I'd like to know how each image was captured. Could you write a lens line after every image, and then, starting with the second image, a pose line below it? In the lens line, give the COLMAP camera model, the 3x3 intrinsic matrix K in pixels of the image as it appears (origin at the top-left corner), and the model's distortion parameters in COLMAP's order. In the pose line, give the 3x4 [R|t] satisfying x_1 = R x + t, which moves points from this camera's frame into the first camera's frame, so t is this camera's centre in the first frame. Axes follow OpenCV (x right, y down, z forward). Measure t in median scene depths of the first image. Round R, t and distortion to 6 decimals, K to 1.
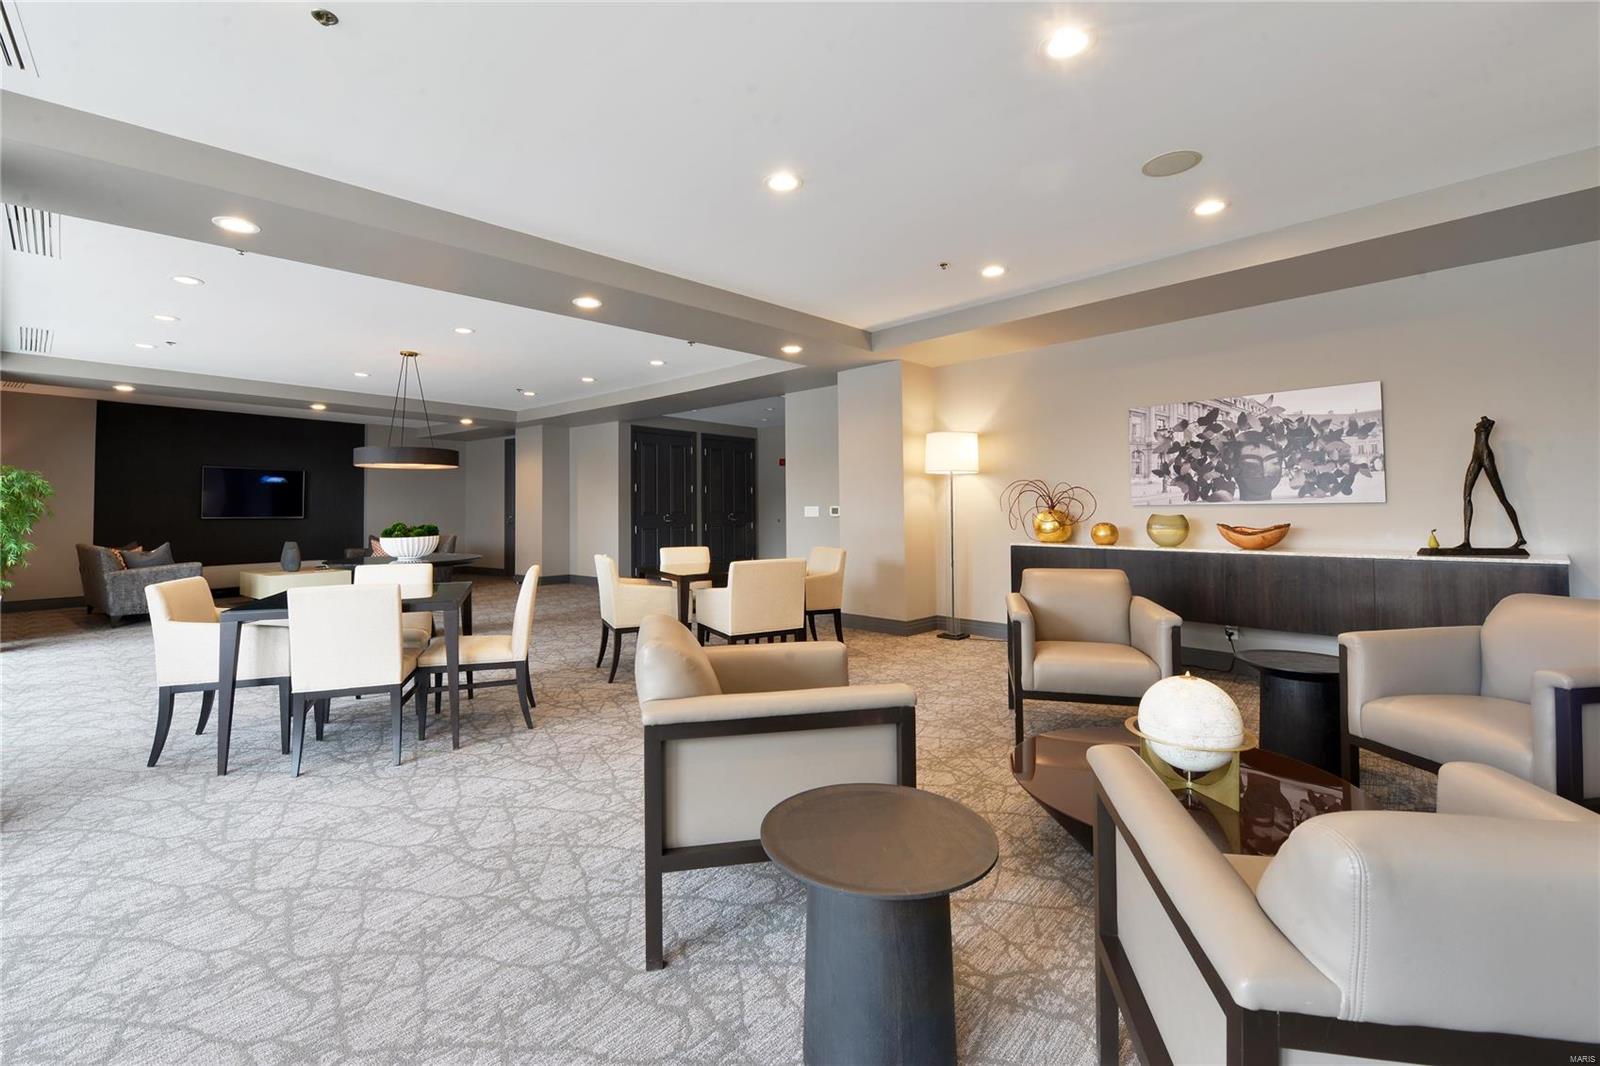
lens RADIAL K [[643.7, 0, 812.7], [0, 643.7, 517.1], [0, 0, 1]] dist [-0.018534, -0.000164]
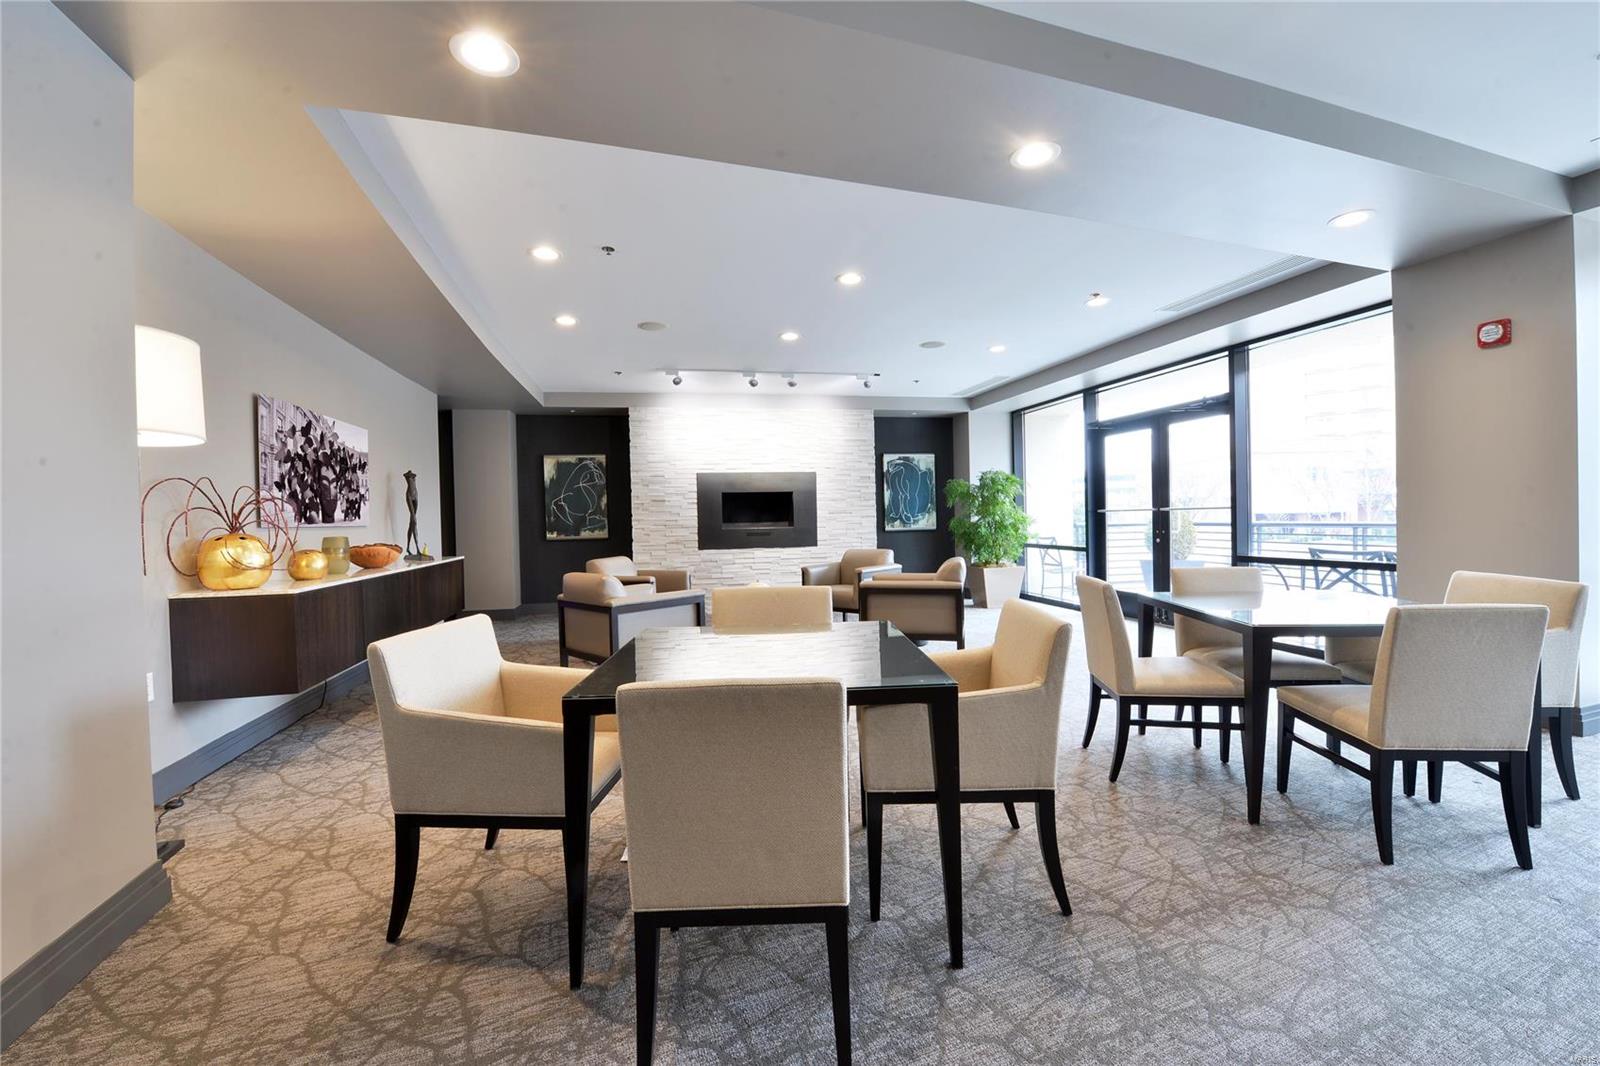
lens RADIAL K [[643.7, 0, 812.7], [0, 643.7, 517.1], [0, 0, 1]] dist [-0.018534, -0.000164]
pose [[-0.875644, 0.025456, 0.482286, -0.419903], [0.029235, 0.999573, 0.000319, -0.012993], [-0.482072, 0.014379, -0.876014, 1.436114]]
